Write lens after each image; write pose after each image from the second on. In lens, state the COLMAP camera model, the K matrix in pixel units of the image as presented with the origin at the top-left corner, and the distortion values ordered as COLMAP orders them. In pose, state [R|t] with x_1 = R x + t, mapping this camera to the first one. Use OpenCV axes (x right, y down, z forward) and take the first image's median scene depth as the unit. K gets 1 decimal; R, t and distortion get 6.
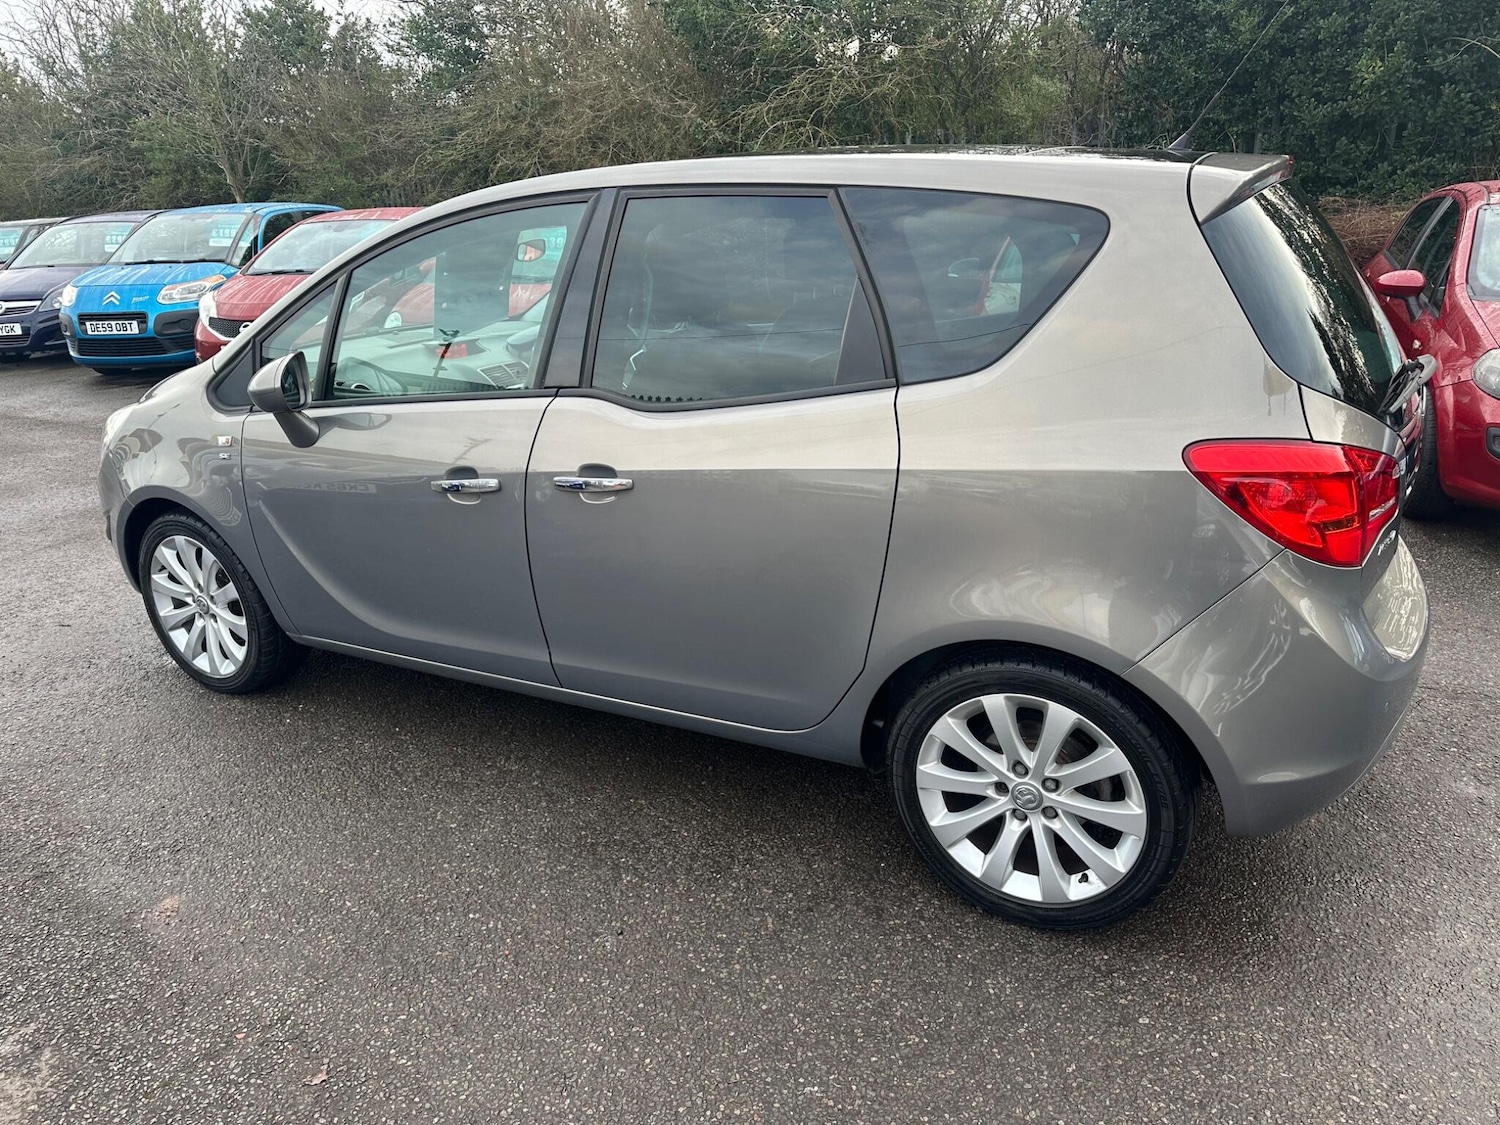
lens RADIAL K [[1052.8, 0, 753.8], [0, 1052.8, 570.4], [0, 0, 1]] dist [0.041836, -0.048136]
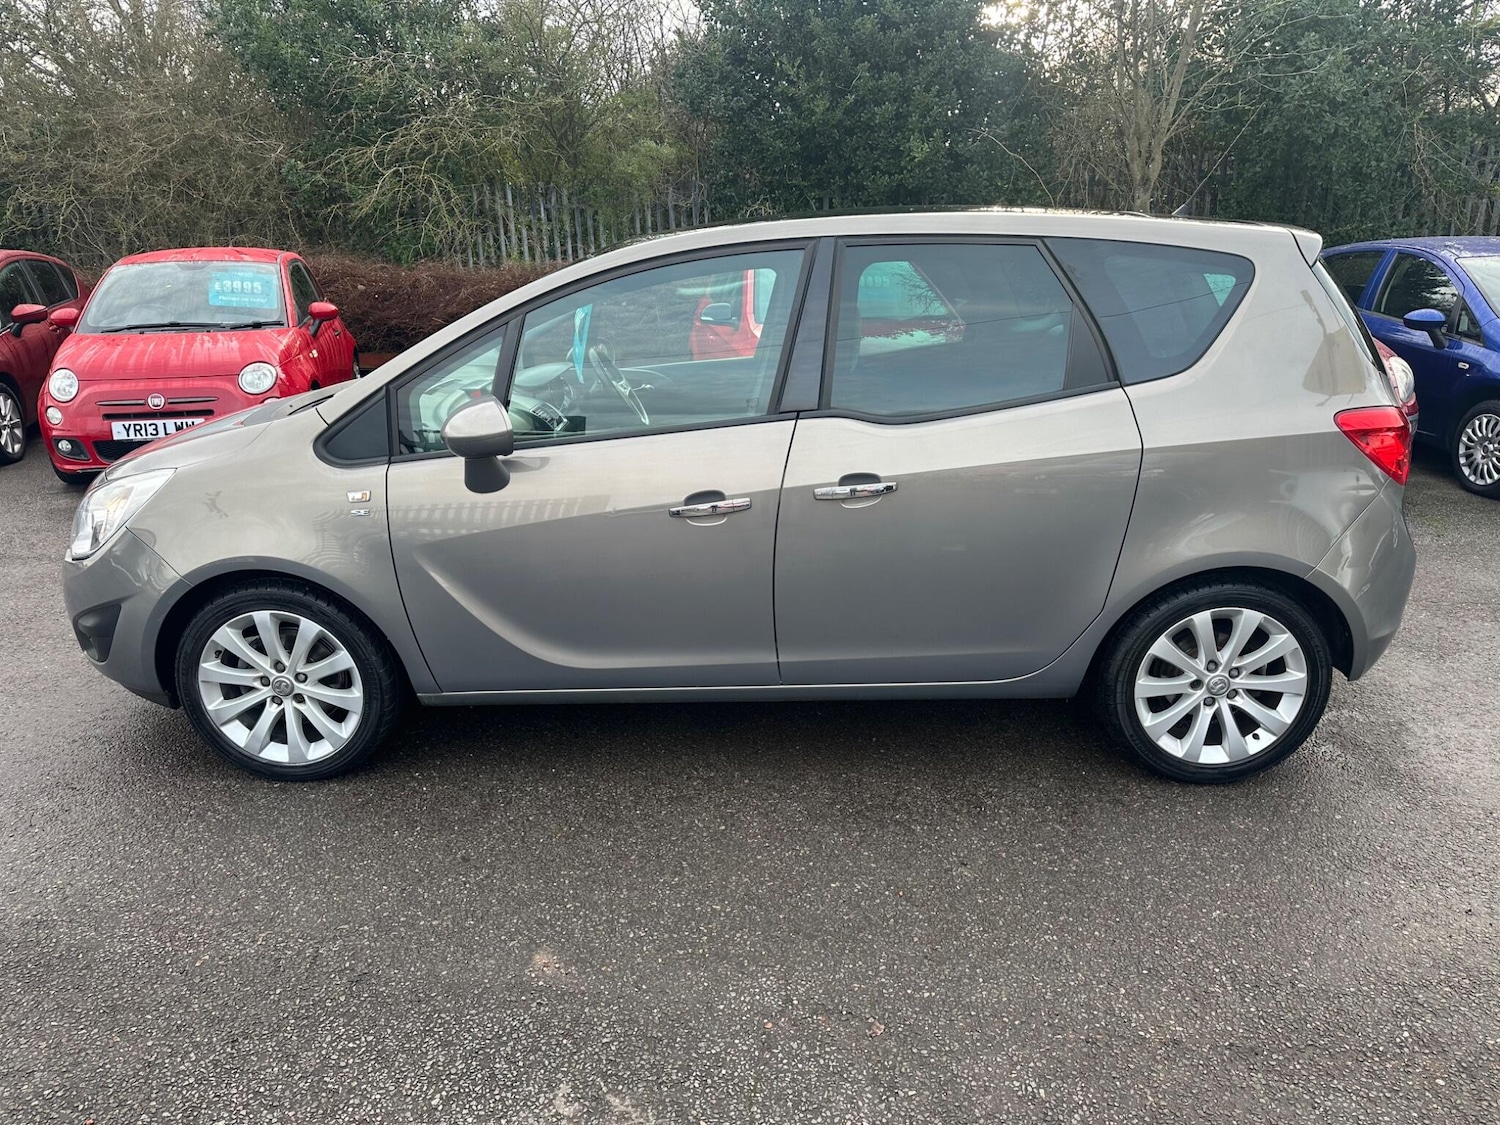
lens RADIAL K [[1055.8, 0, 748.1], [0, 1055.8, 570.8], [0, 0, 1]] dist [0.038619, -0.046981]
pose [[0.890492, -0.120019, 0.438883, -0.824013], [0.138618, 0.990291, -0.010446, -0.000120], [-0.433368, 0.070140, 0.898483, 0.028604]]
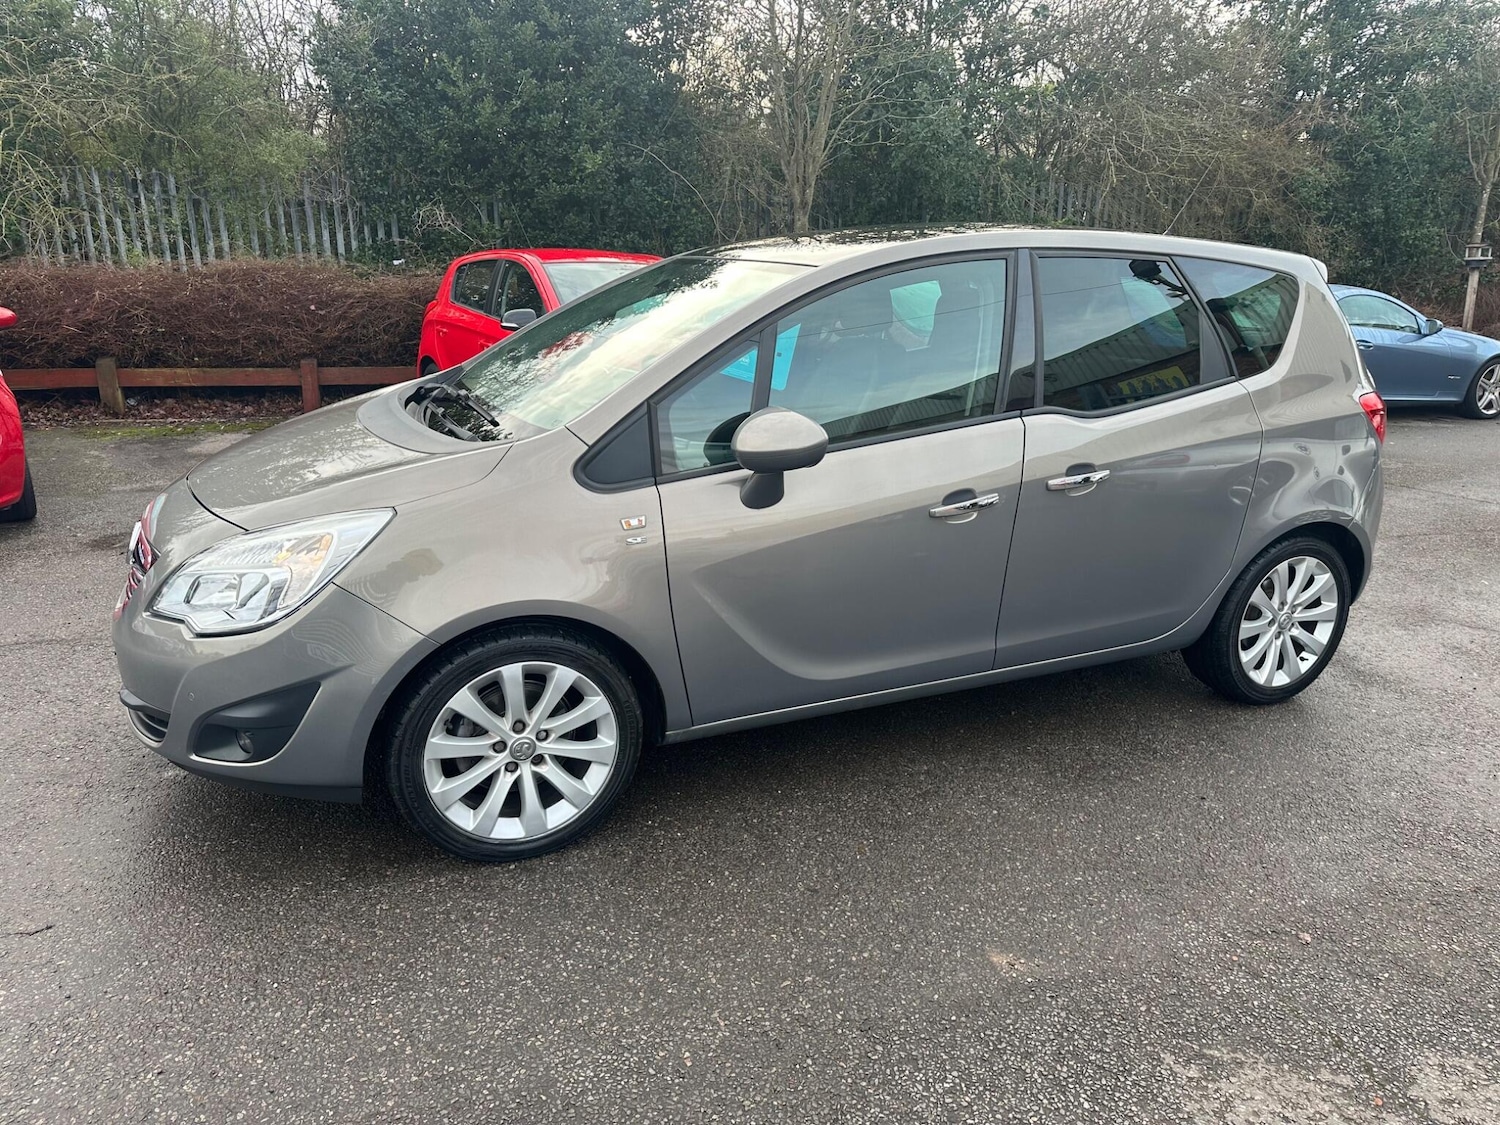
lens RADIAL K [[1050.5, 0, 750.0], [0, 1050.5, 562.5], [0, 0, 1]] dist [0.067292, -0.097077]
pose [[0.607622, -0.187334, 0.771817, -1.475788], [0.229226, 0.971795, 0.055411, -0.156410], [-0.760428, 0.143251, 0.633425, 0.546617]]
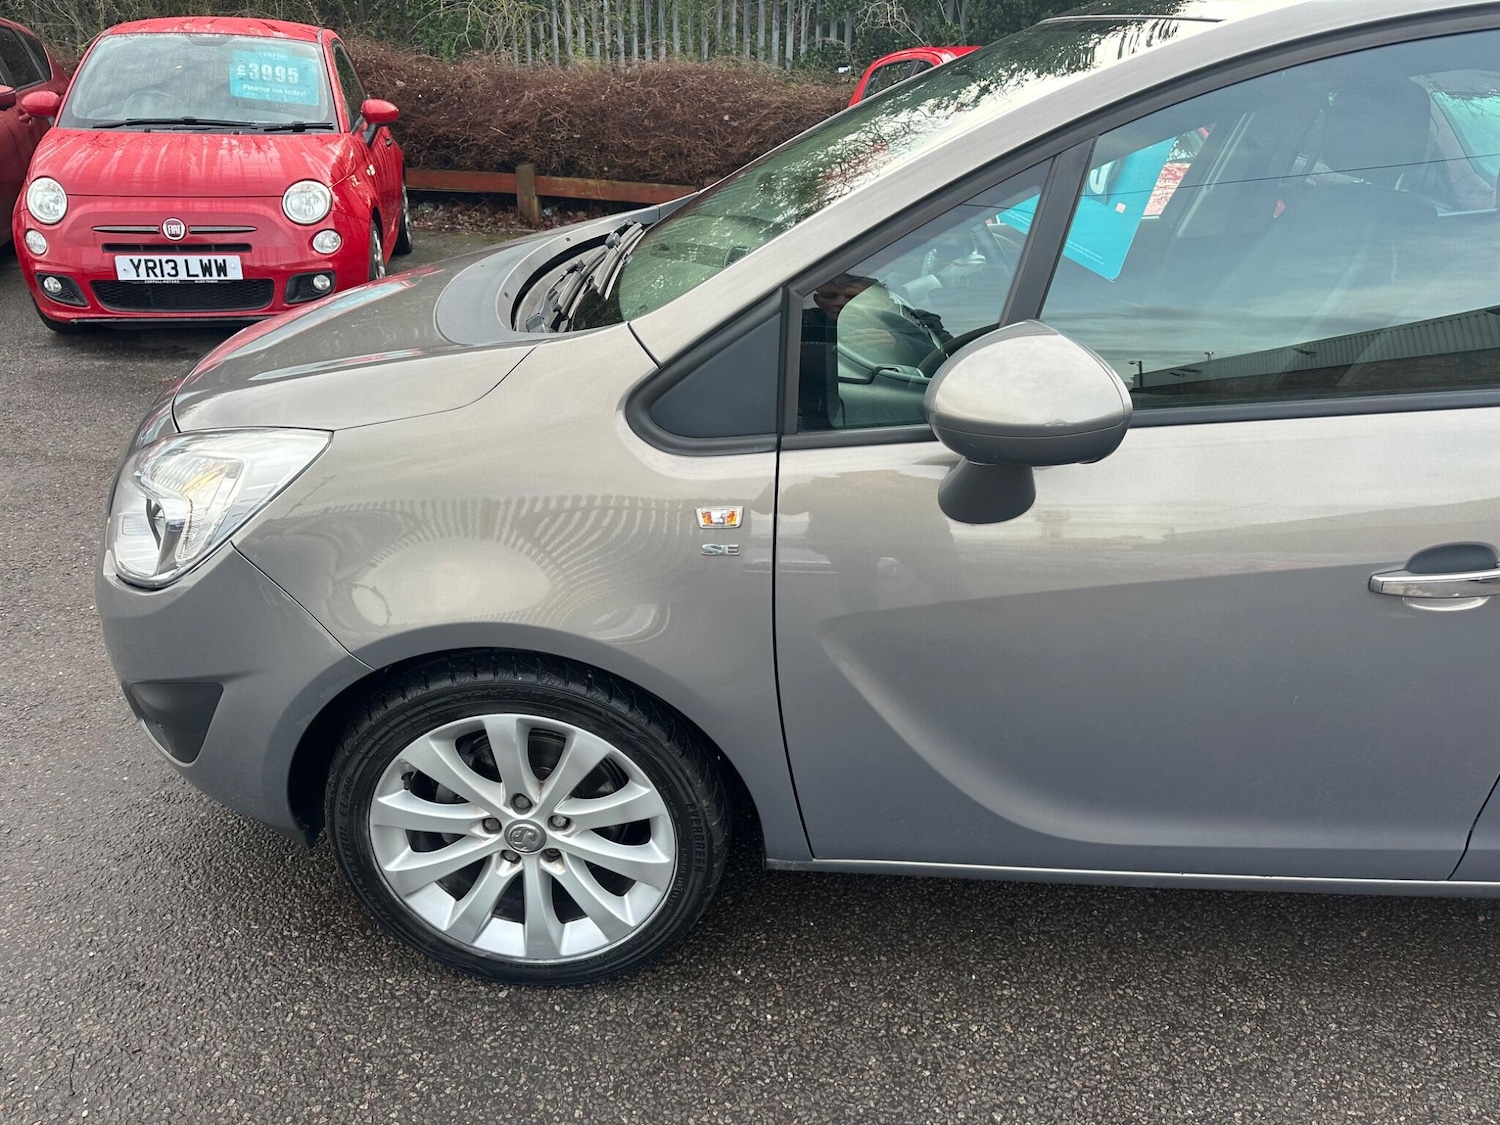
lens RADIAL K [[1052.8, 0, 753.8], [0, 1052.8, 570.4], [0, 0, 1]] dist [0.041836, -0.048136]
pose [[0.888460, -0.147711, 0.434535, -0.924541], [0.095330, 0.985538, 0.140098, -0.217190], [-0.448945, -0.083047, 0.889692, 0.795067]]
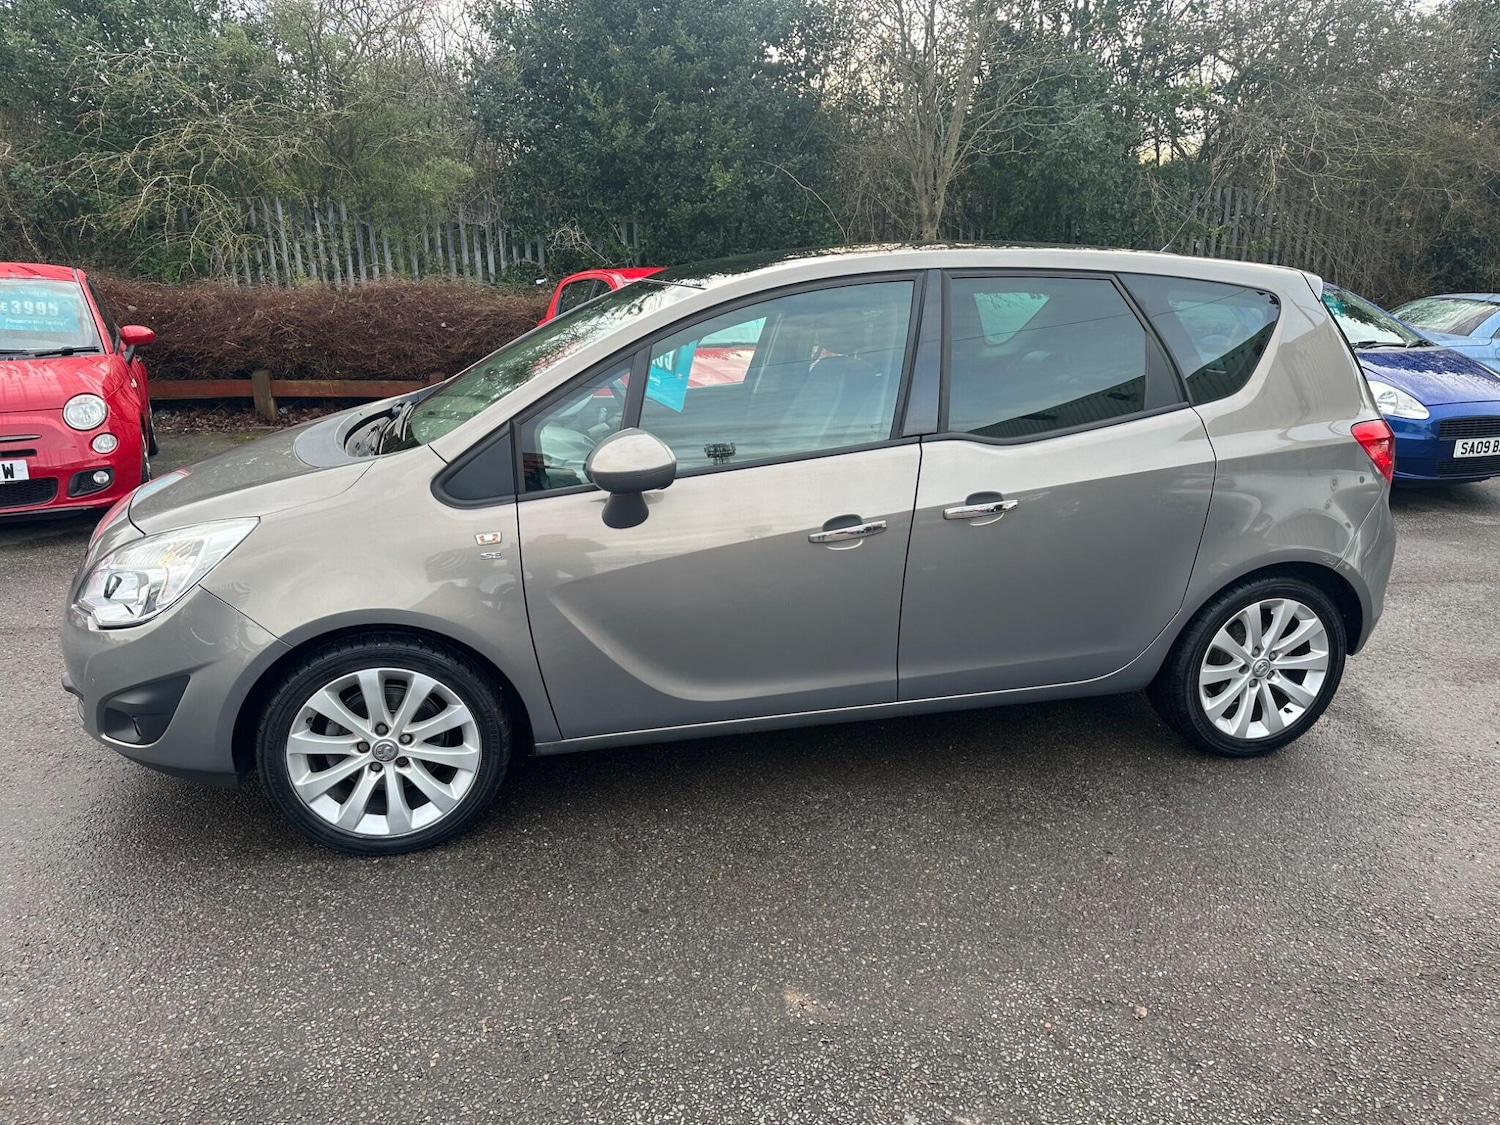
lens RADIAL K [[1054.6, 0, 747.3], [0, 1054.6, 569.1], [0, 0, 1]] dist [0.031345, -0.035353]
pose [[0.743016, -0.157289, 0.650529, -1.224345], [0.196913, 0.980346, 0.012125, -0.088317], [-0.639651, 0.119089, 0.759385, 0.282397]]
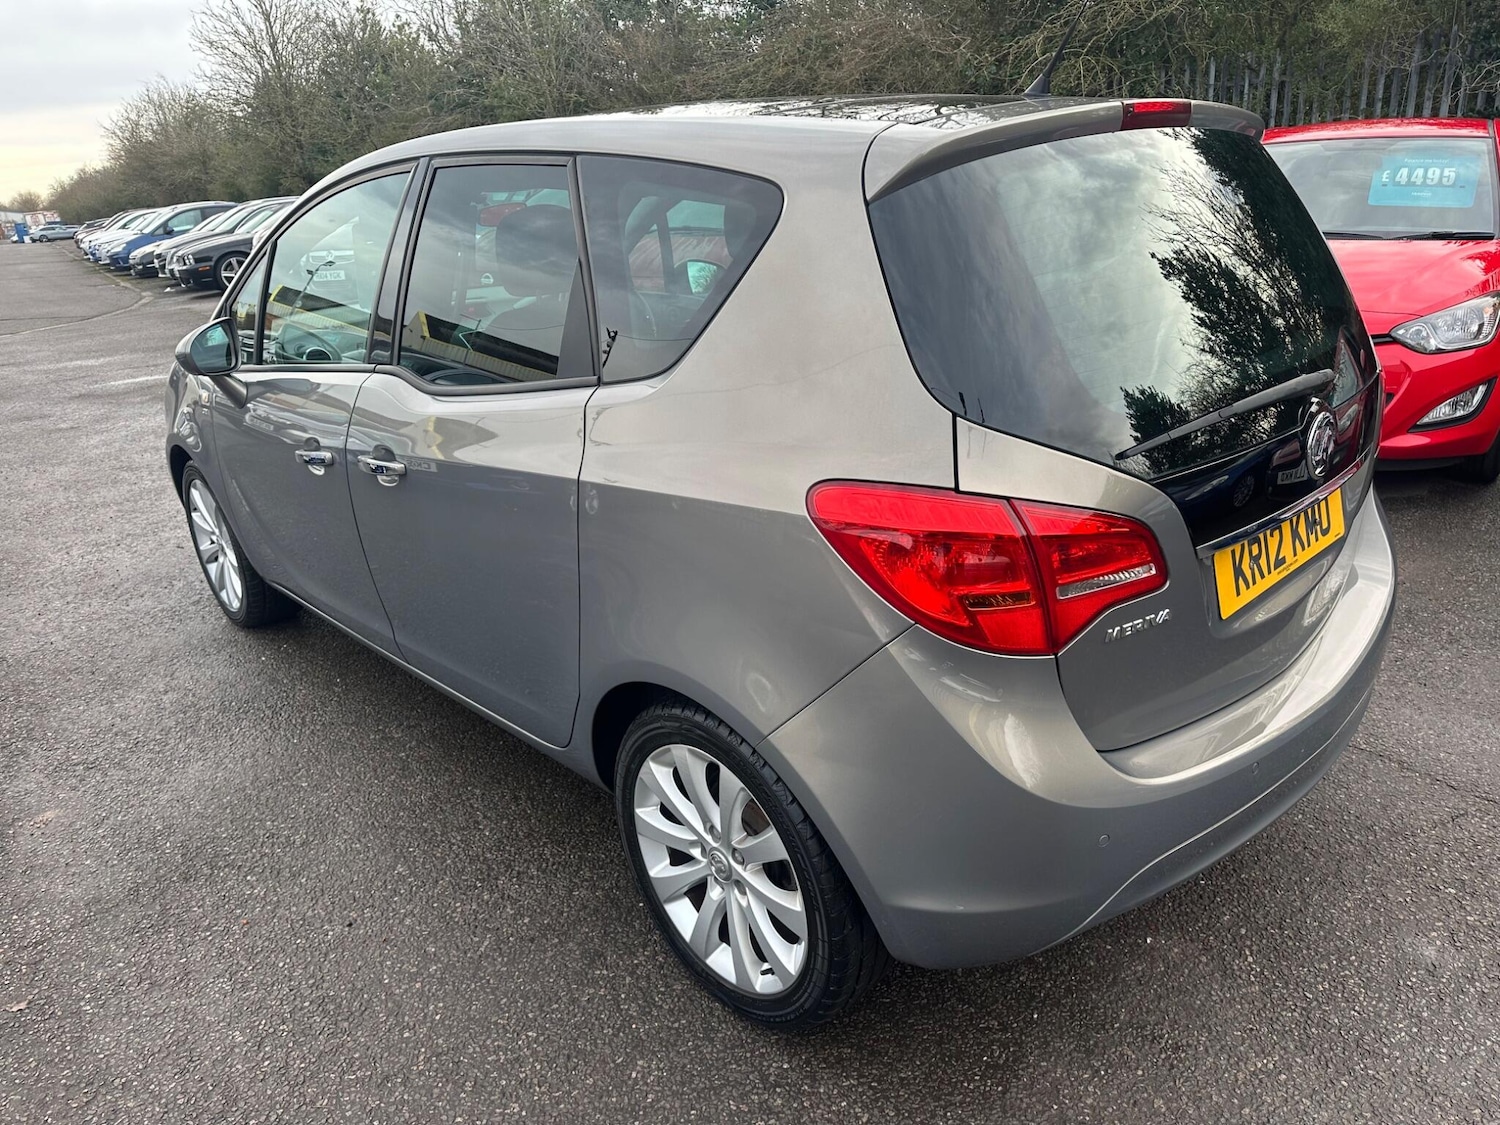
lens RADIAL K [[1055.8, 0, 748.1], [0, 1055.8, 570.8], [0, 0, 1]] dist [0.038619, -0.046981]
pose [[0.948411, 0.097957, -0.301530, 0.501018], [-0.083133, 0.994630, 0.061641, -0.080020], [0.305949, -0.033394, 0.951462, 0.179804]]
